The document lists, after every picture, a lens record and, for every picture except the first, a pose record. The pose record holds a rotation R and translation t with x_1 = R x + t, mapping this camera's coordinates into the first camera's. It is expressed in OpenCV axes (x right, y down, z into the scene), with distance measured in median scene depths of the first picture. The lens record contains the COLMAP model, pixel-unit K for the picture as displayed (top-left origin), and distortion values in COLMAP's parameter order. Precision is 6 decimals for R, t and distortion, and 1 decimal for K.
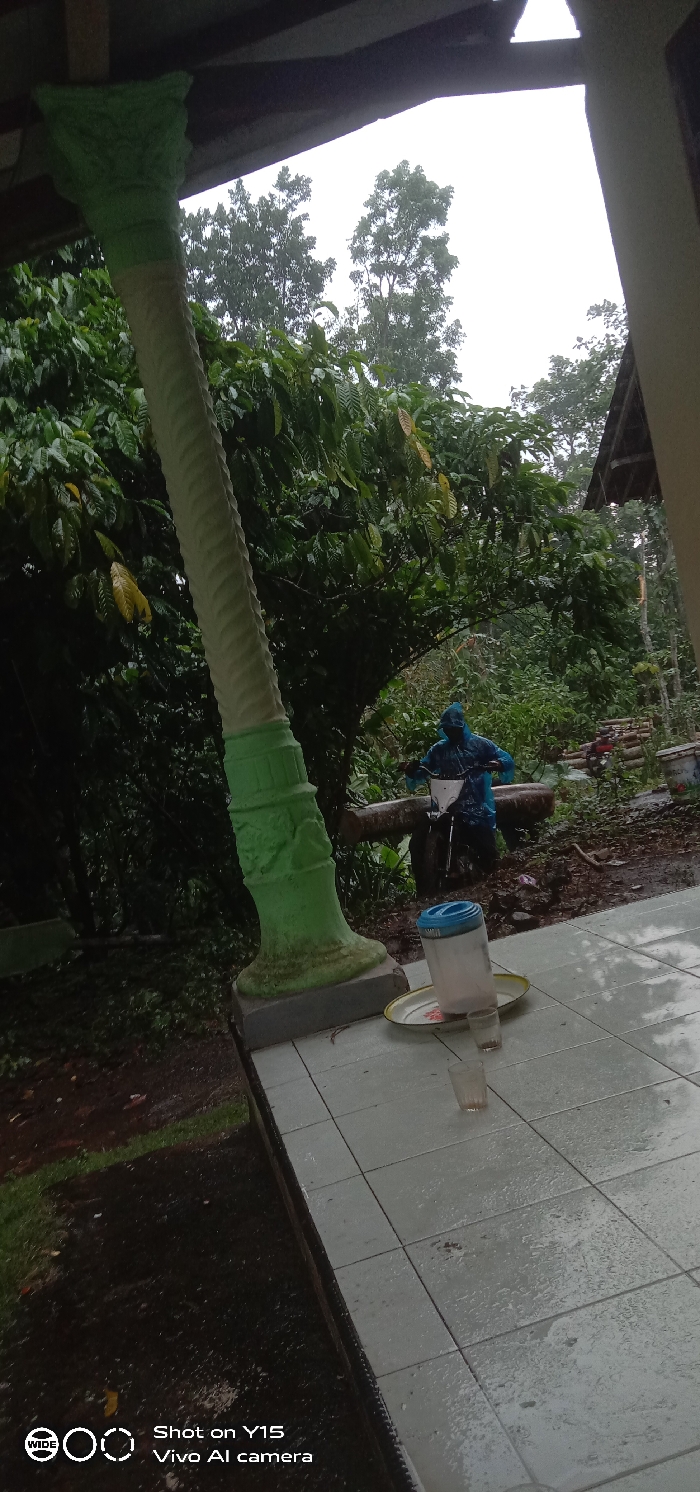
lens RADIAL K [[1205.2, 0, 350.0], [0, 1205.2, 746.0], [0, 0, 1]] dist [-0.001953, -0.003307]
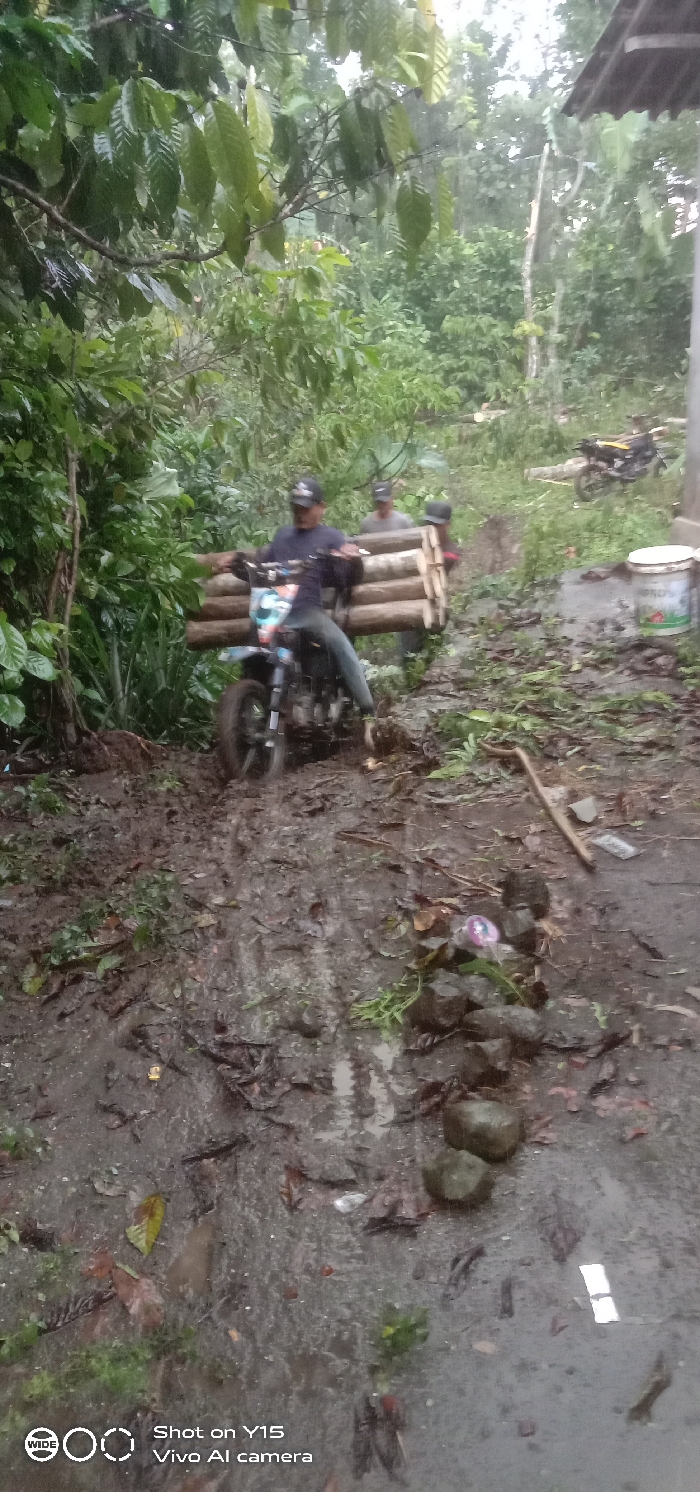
lens RADIAL K [[1205.2, 0, 350.0], [0, 1205.2, 746.0], [0, 0, 1]] dist [-0.001953, -0.003307]
pose [[0.977510, 0.091025, 0.190231, -0.006561], [-0.147538, 0.939722, 0.308474, -0.065341], [-0.150685, -0.329602, 0.932017, 0.331827]]
